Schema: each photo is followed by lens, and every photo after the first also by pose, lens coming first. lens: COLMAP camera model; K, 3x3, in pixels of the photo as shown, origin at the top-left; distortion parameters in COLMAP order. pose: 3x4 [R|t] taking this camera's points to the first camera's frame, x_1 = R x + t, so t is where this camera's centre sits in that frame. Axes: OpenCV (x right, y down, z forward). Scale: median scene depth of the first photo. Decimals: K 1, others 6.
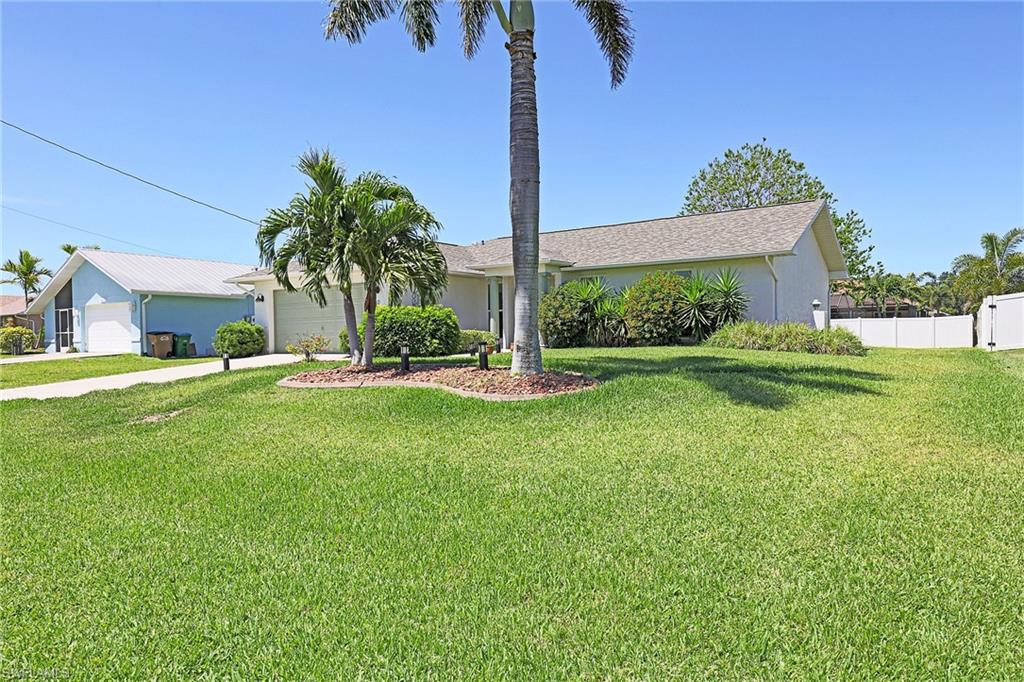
lens RADIAL K [[664.5, 0, 509.9], [0, 664.5, 339.9], [0, 0, 1]] dist [0.000186, -0.001171]
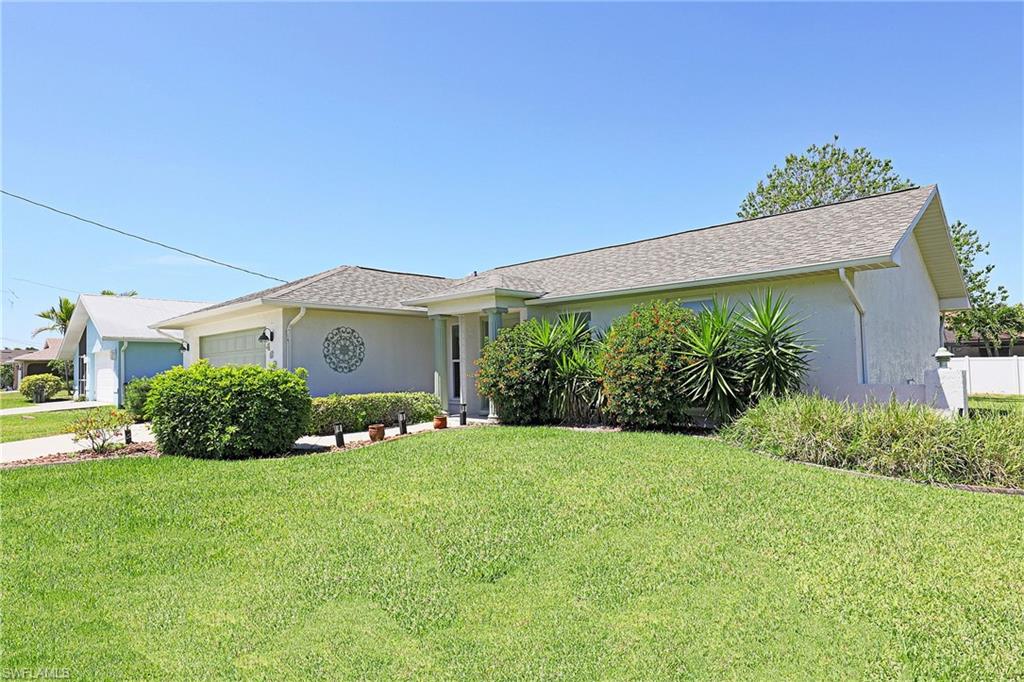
lens RADIAL K [[576.4, 0, 531.7], [0, 576.4, 336.3], [0, 0, 1]] dist [-0.015282, -0.001032]
pose [[0.990600, -0.013205, -0.136155, 0.177677], [0.005332, 0.998301, -0.058026, -0.040376], [0.136690, 0.056755, 0.988987, 0.452022]]
